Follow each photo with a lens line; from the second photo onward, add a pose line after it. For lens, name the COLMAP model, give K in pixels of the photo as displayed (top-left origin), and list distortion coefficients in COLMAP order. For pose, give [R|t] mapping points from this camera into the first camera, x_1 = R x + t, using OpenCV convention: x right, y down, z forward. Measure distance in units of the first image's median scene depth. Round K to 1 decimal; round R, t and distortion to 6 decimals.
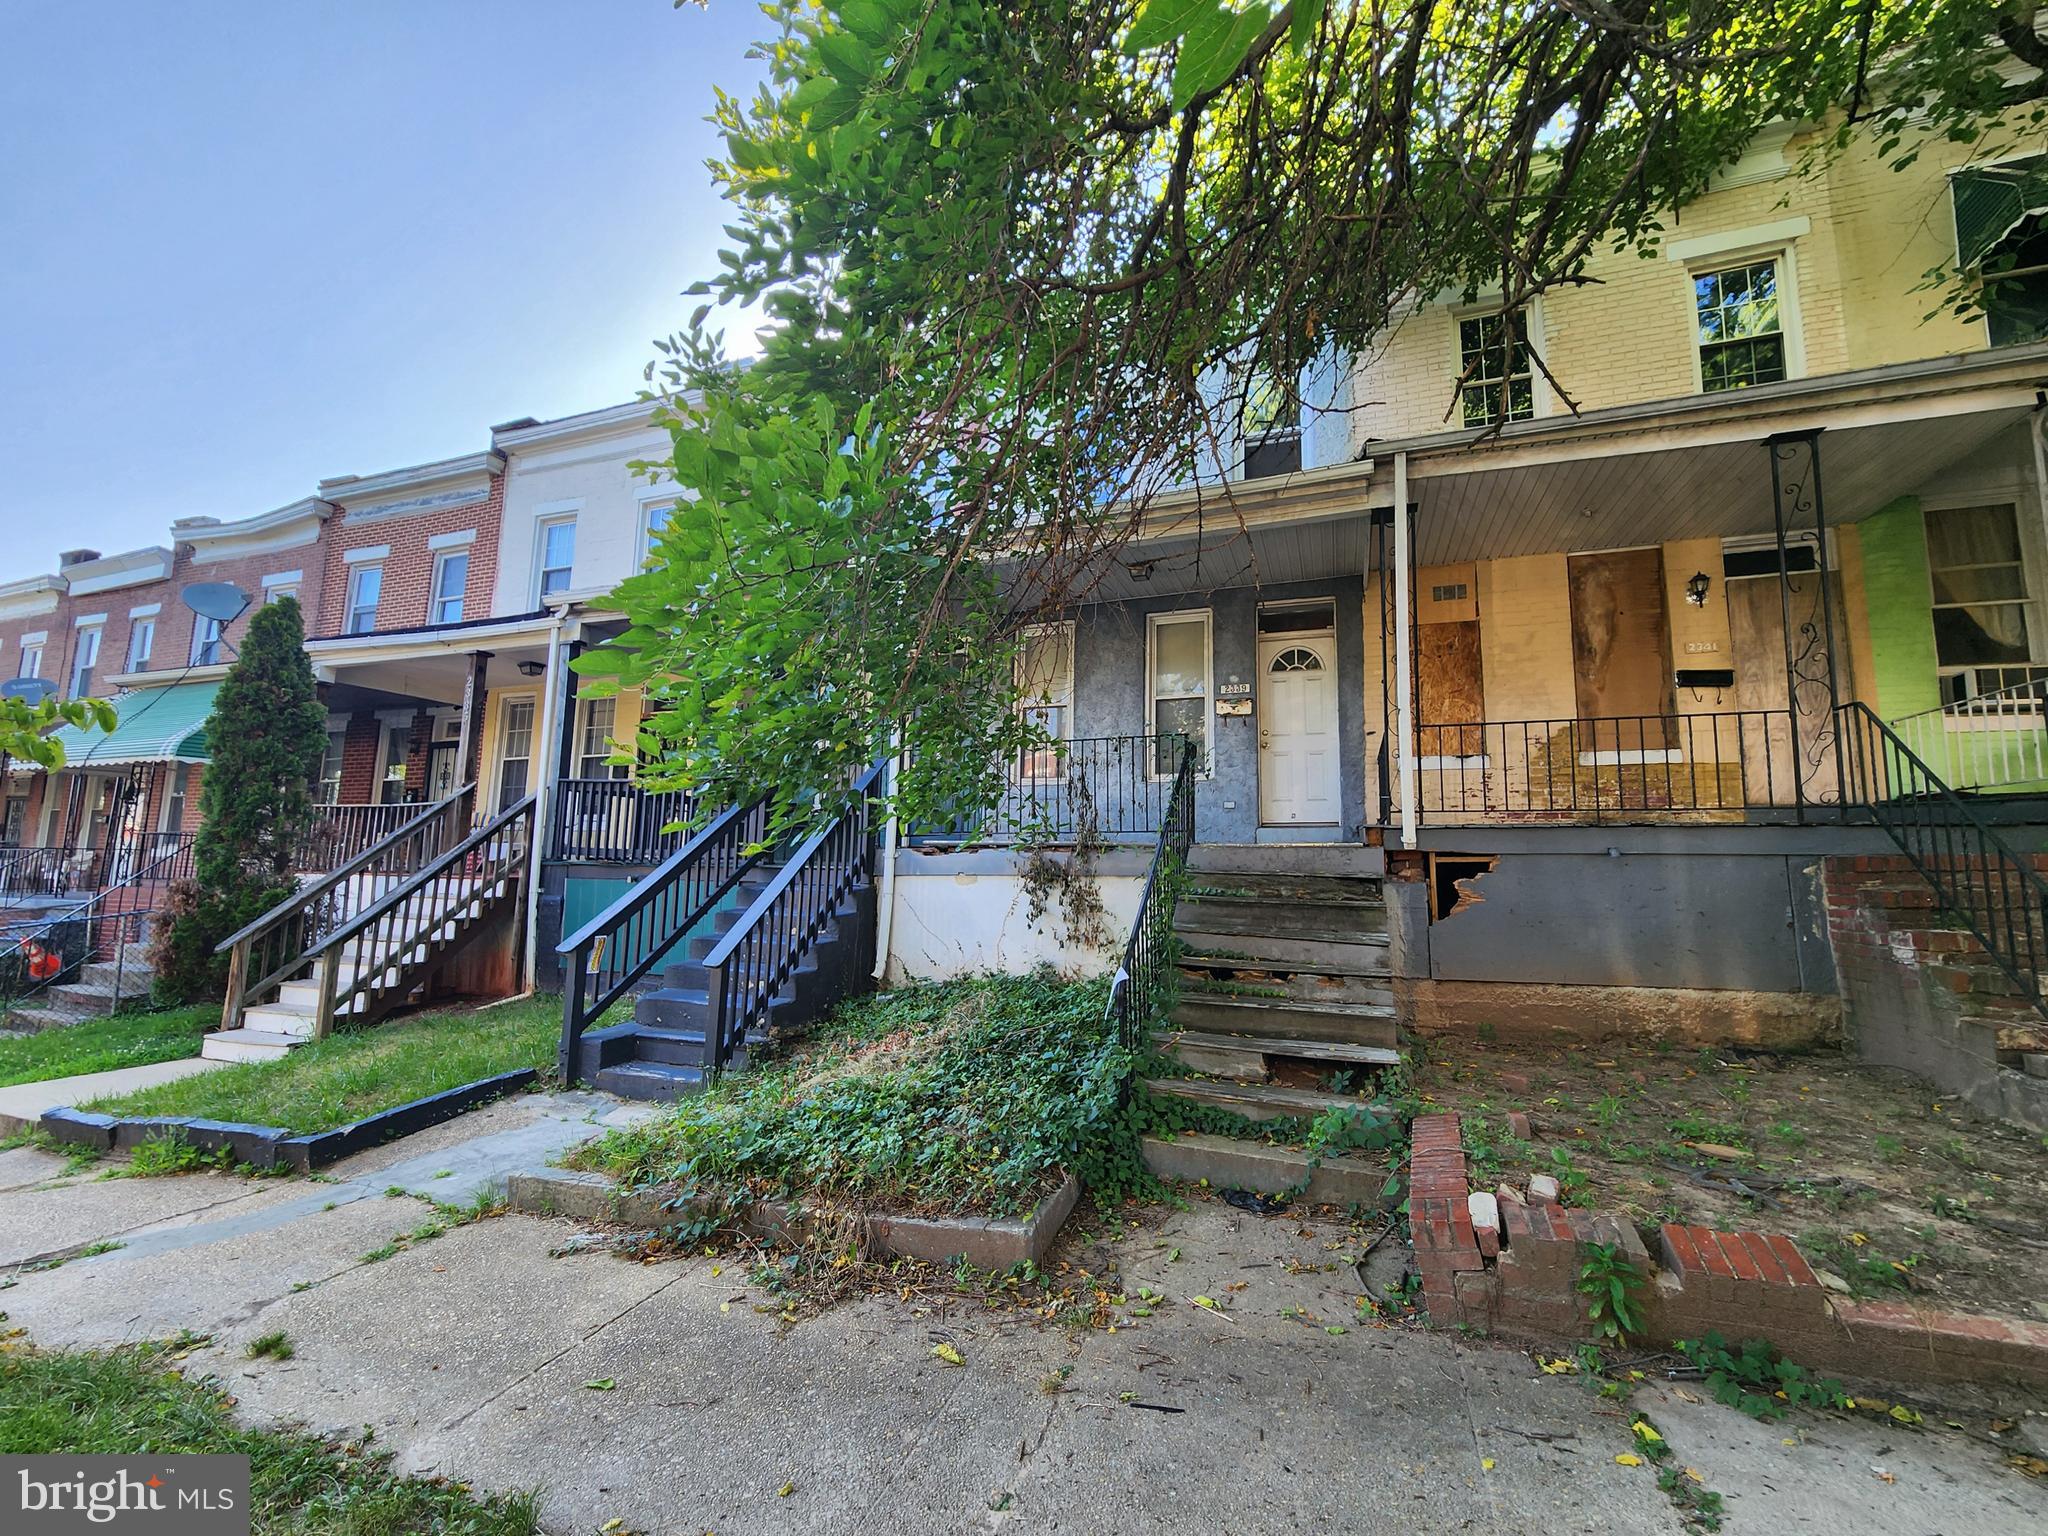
lens RADIAL K [[823.4, 0, 1048.7], [0, 823.4, 779.3], [0, 0, 1]] dist [-0.000897, 0.000022]
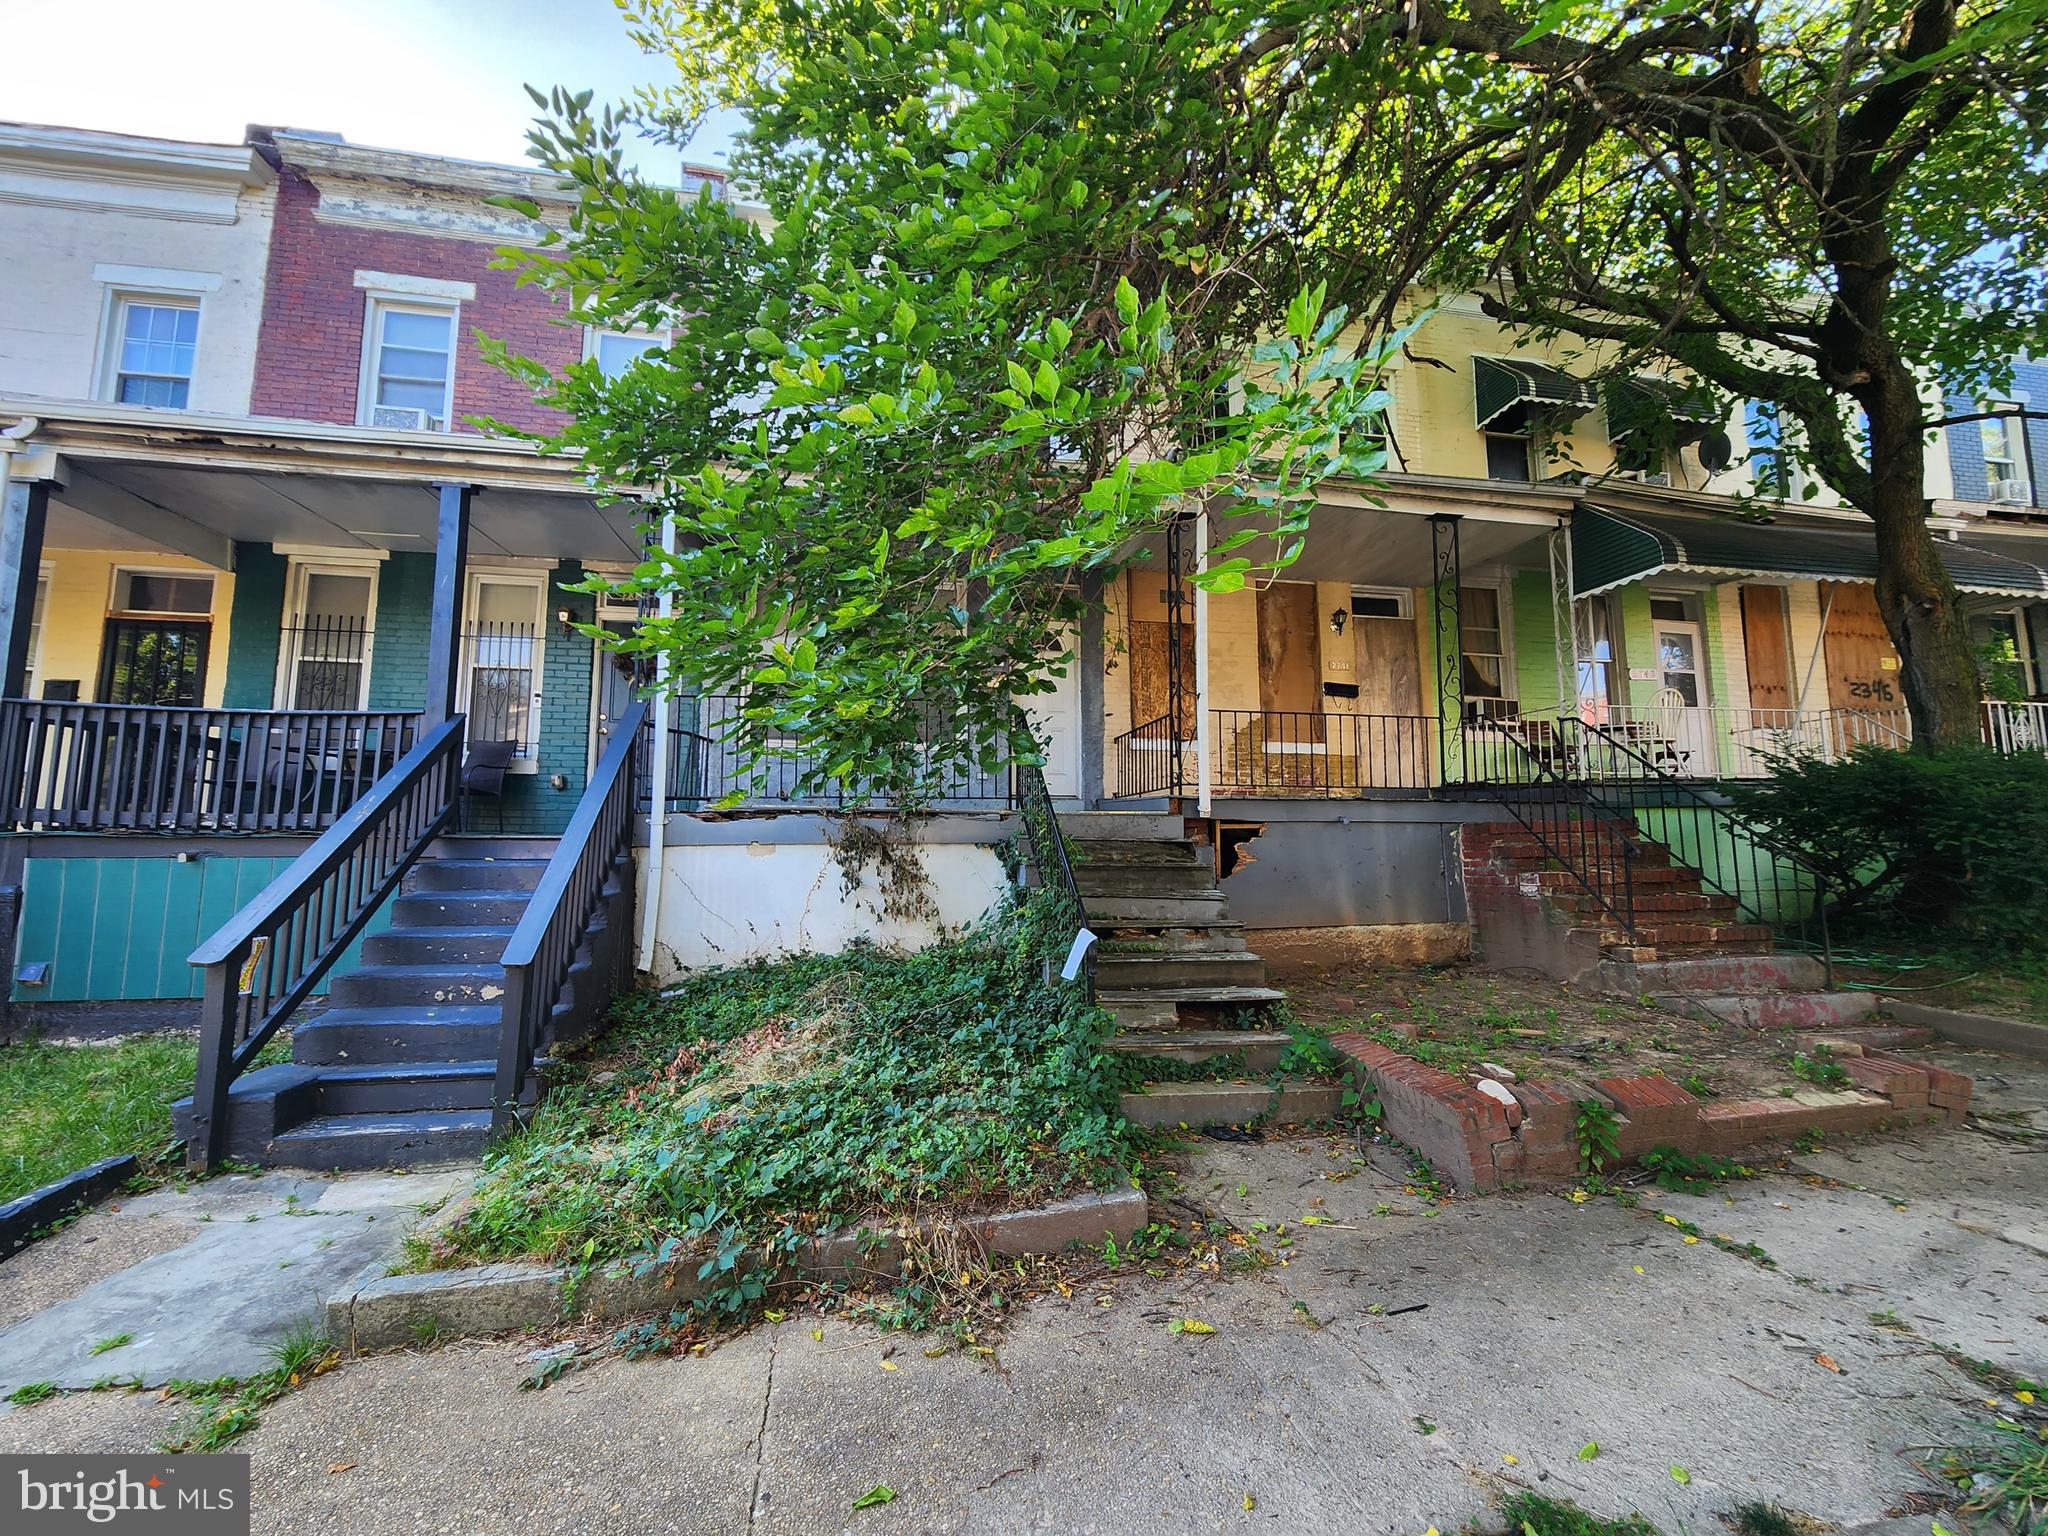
lens RADIAL K [[831.9, 0, 1024.0], [0, 831.9, 768.0], [0, 0, 1]] dist [-0.001685, -0.000107]
pose [[0.870092, 0.037955, 0.491426, -0.366705], [-0.043331, 0.999061, -0.000443, 0.029980], [-0.490981, -0.020908, 0.870919, 0.128926]]
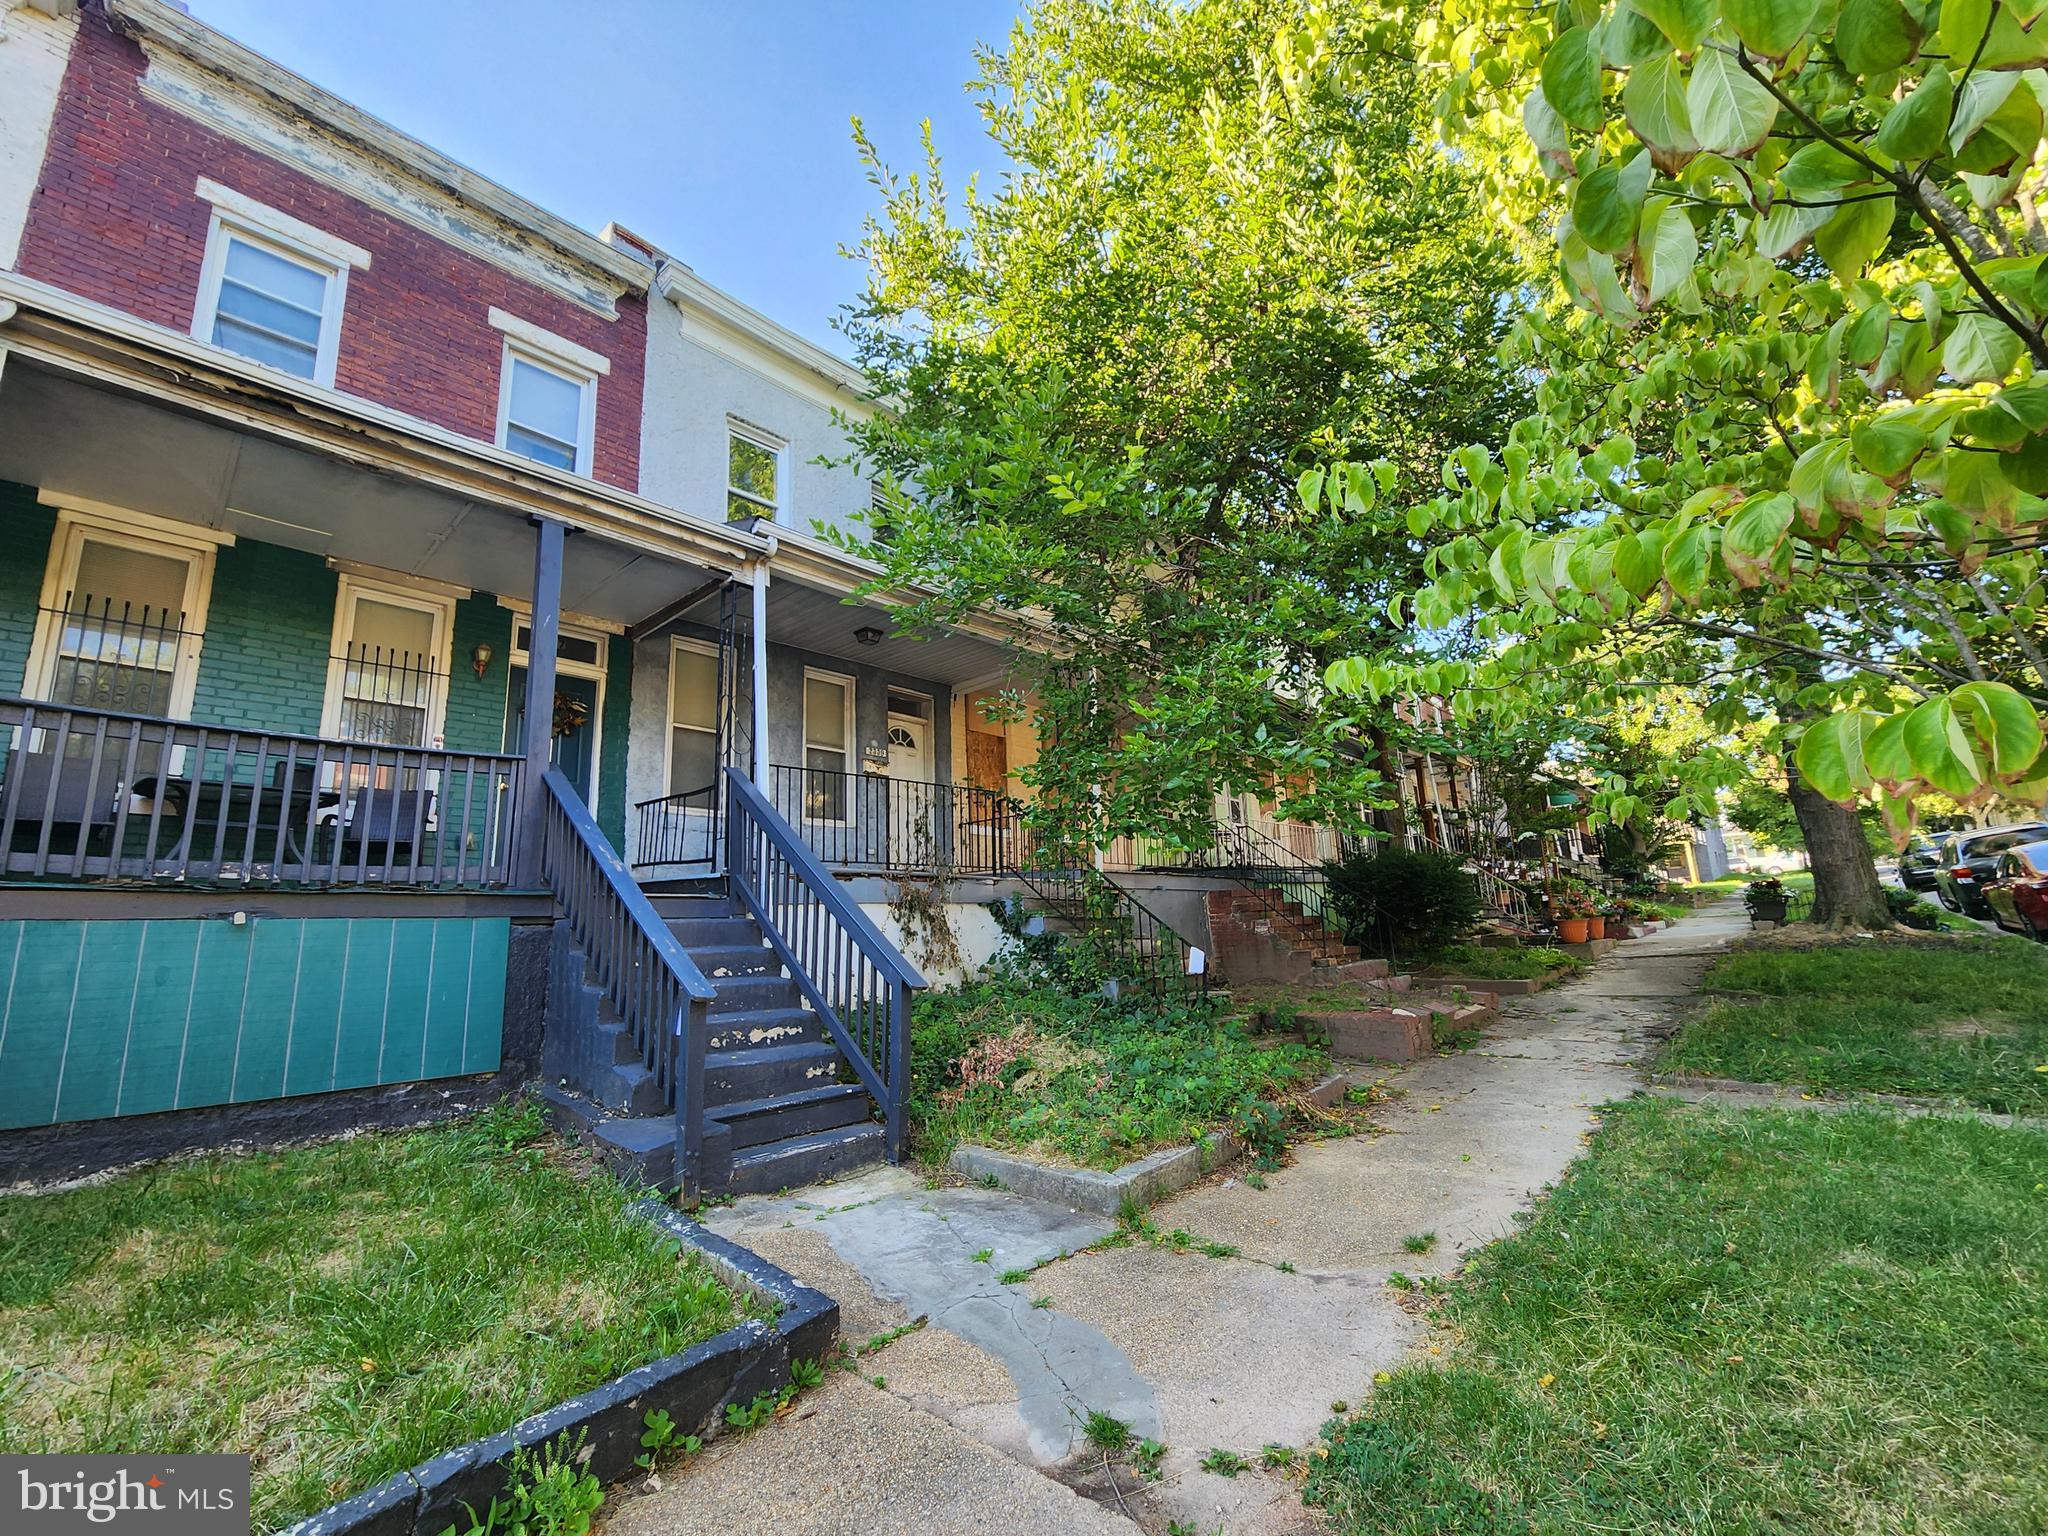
lens RADIAL K [[825.6, 0, 1023.5], [0, 825.6, 779.5], [0, 0, 1]] dist [0.001976, -0.004505]
pose [[0.411552, 0.144144, 0.899915, -1.139533], [-0.059829, 0.989557, -0.131141, 0.108129], [-0.909420, 0.000131, 0.415878, 0.499098]]
